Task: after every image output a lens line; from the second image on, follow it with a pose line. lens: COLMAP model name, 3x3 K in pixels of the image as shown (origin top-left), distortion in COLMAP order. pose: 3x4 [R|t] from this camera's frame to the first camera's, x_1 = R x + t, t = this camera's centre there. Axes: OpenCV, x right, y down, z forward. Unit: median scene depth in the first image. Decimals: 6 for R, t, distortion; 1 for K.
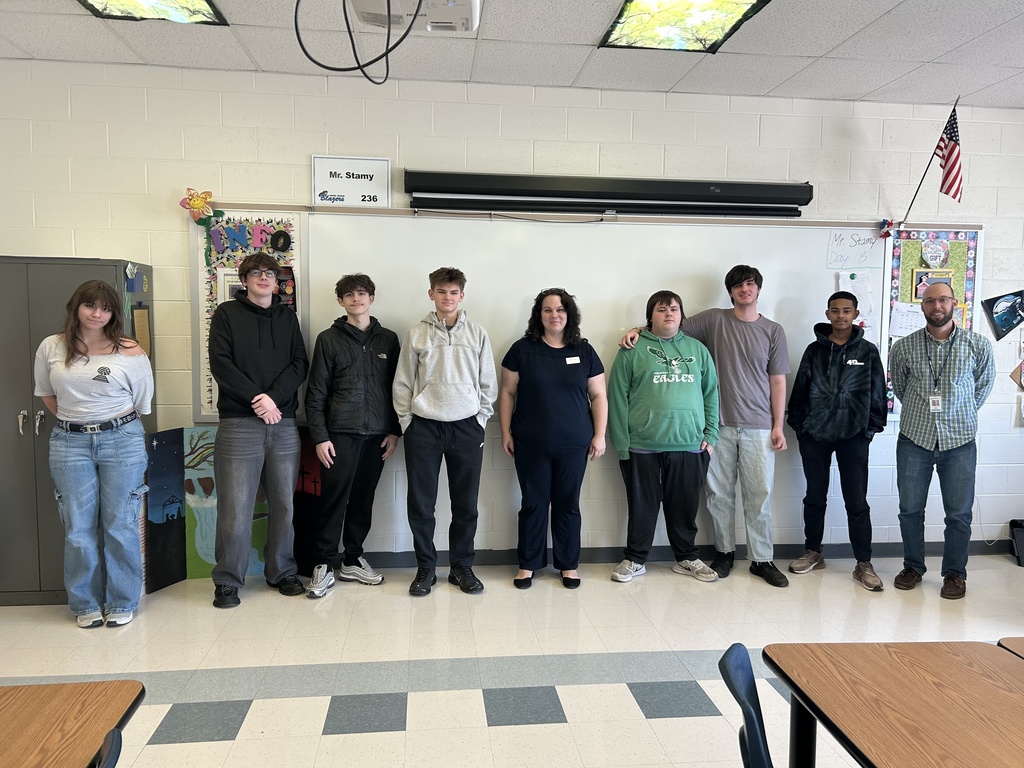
lens RADIAL K [[777.3, 0, 514.1], [0, 777.3, 386.4], [0, 0, 1]] dist [0.056115, 0.000258]
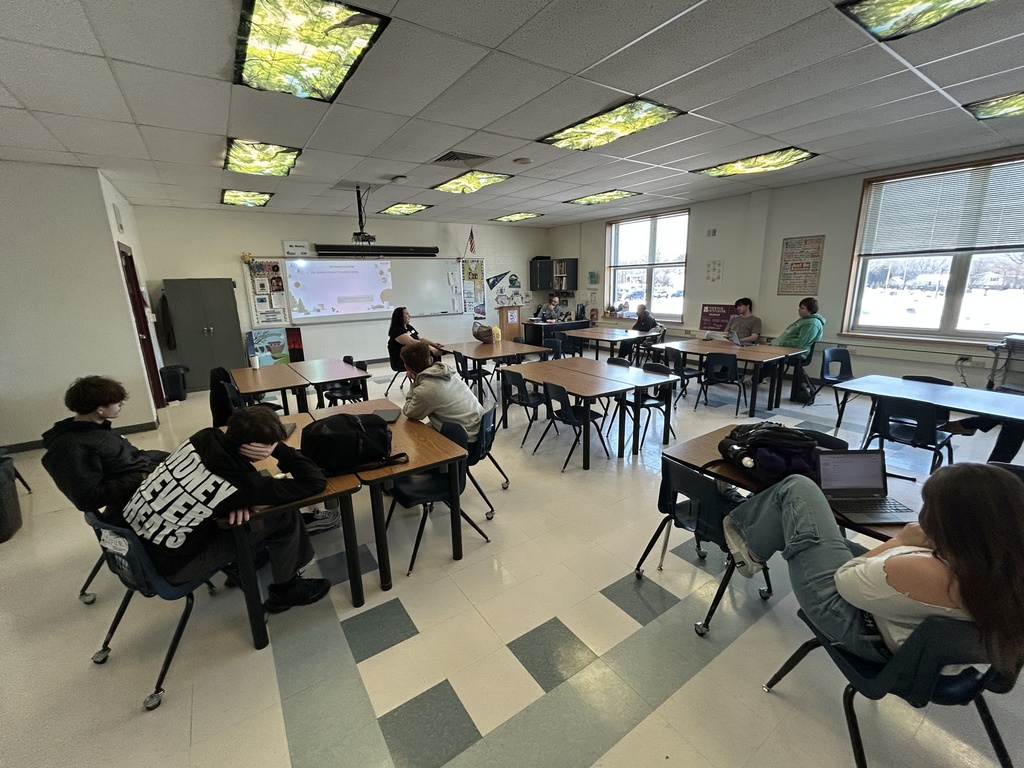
lens RADIAL K [[427.3, 0, 514.4], [0, 427.3, 382.8], [0, 0, 1]] dist [-0.000029, -0.000024]
pose [[0.879572, -0.142951, 0.453782, -0.292859], [0.072163, 0.982843, 0.169742, 0.040274], [-0.470261, -0.116554, 0.874797, -0.962245]]
